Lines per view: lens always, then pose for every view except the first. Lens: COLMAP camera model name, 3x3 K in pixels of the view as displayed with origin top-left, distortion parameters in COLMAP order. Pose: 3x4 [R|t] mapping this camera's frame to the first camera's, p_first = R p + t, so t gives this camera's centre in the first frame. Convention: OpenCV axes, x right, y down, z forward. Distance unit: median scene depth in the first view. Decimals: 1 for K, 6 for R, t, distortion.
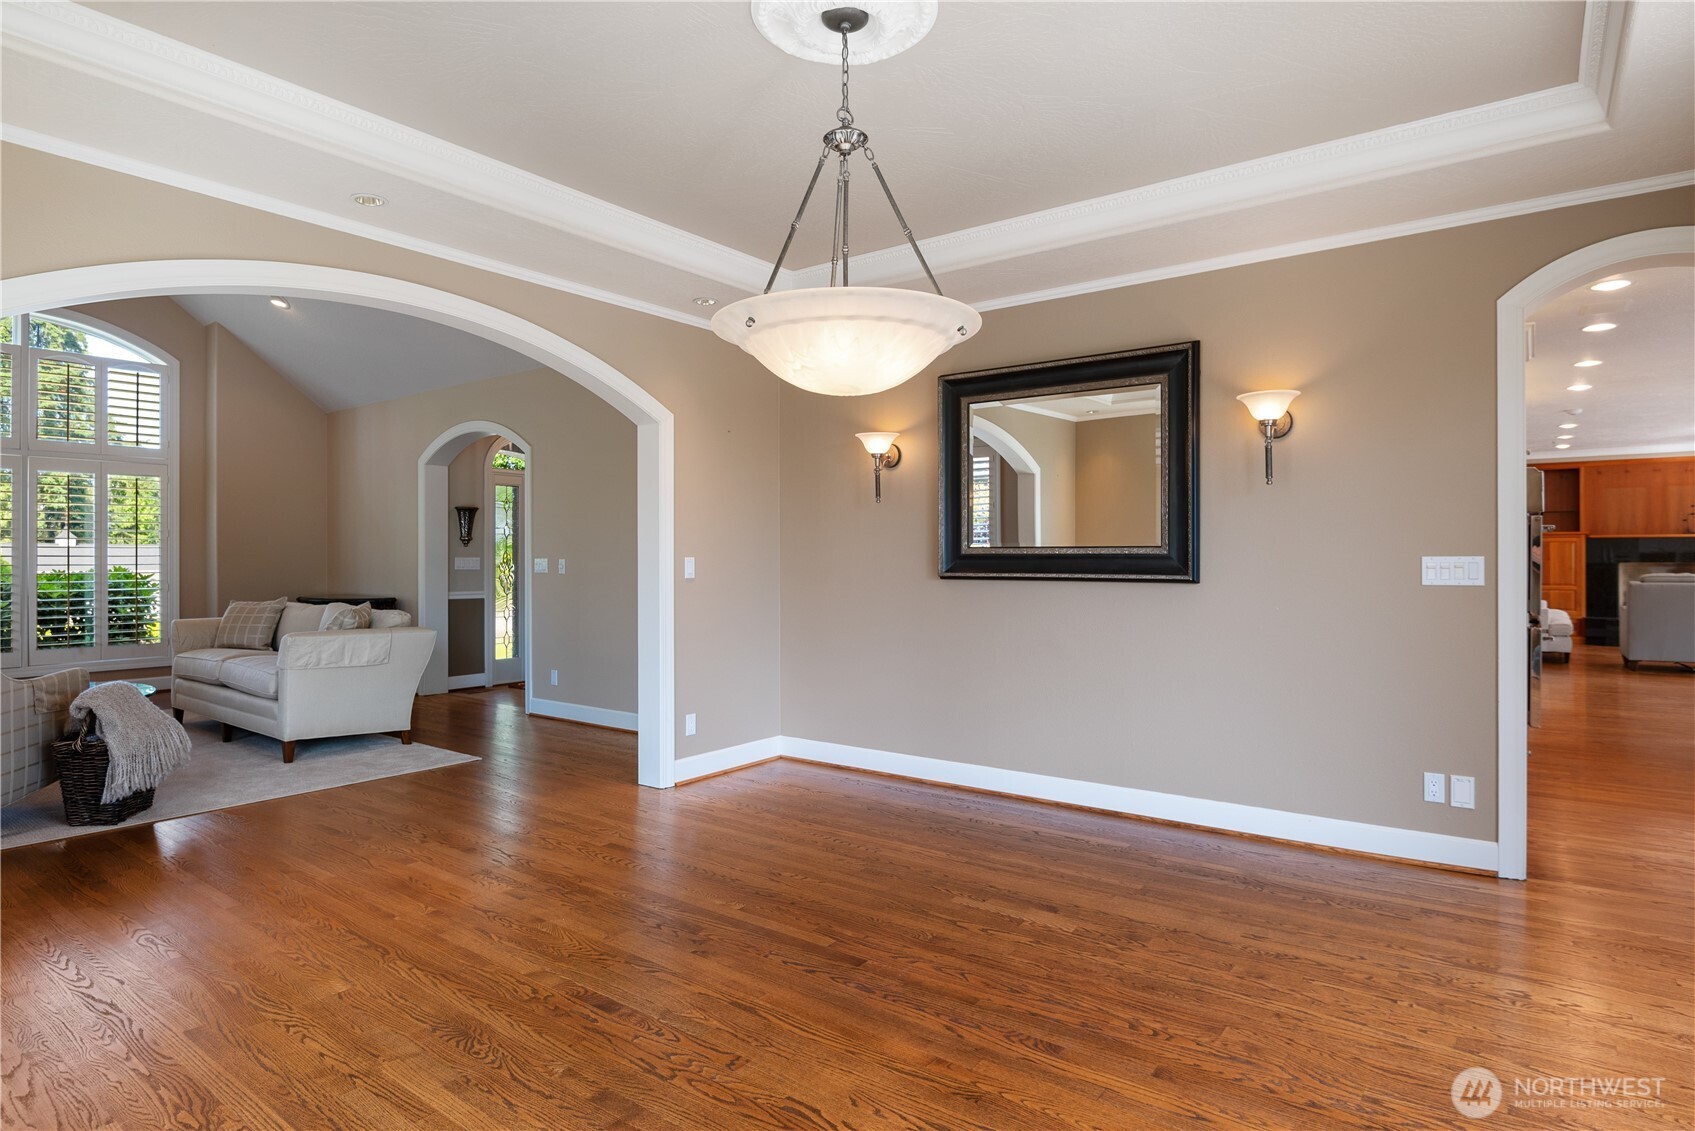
lens RADIAL K [[912.4, 0, 842.8], [0, 912.4, 556.6], [0, 0, 1]] dist [-0.025192, -0.000072]
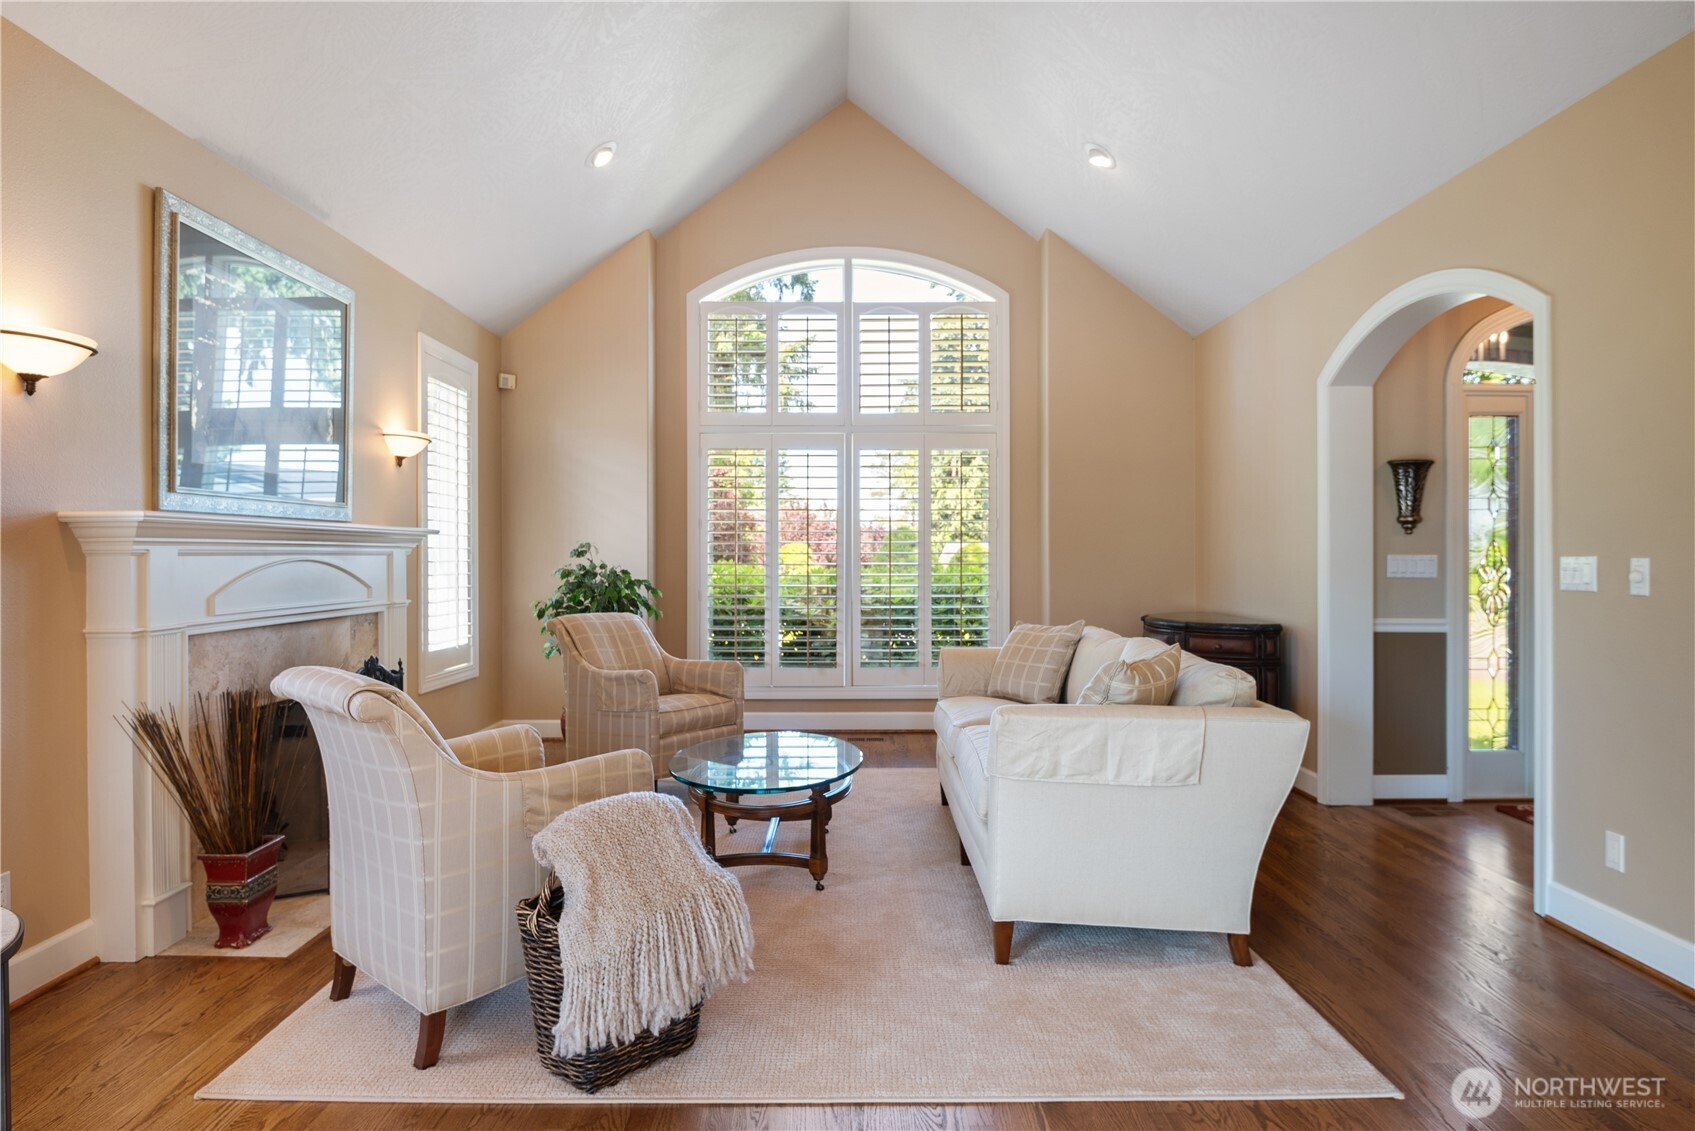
lens RADIAL K [[1046.6, 0, 838.4], [0, 1046.6, 554.3], [0, 0, 1]] dist [-0.015298, -0.004048]
pose [[0.604690, -0.000862, -0.796461, -0.131095], [-0.000196, 0.999999, -0.001231, 0.001379], [0.796461, 0.000900, 0.604689, 0.365148]]
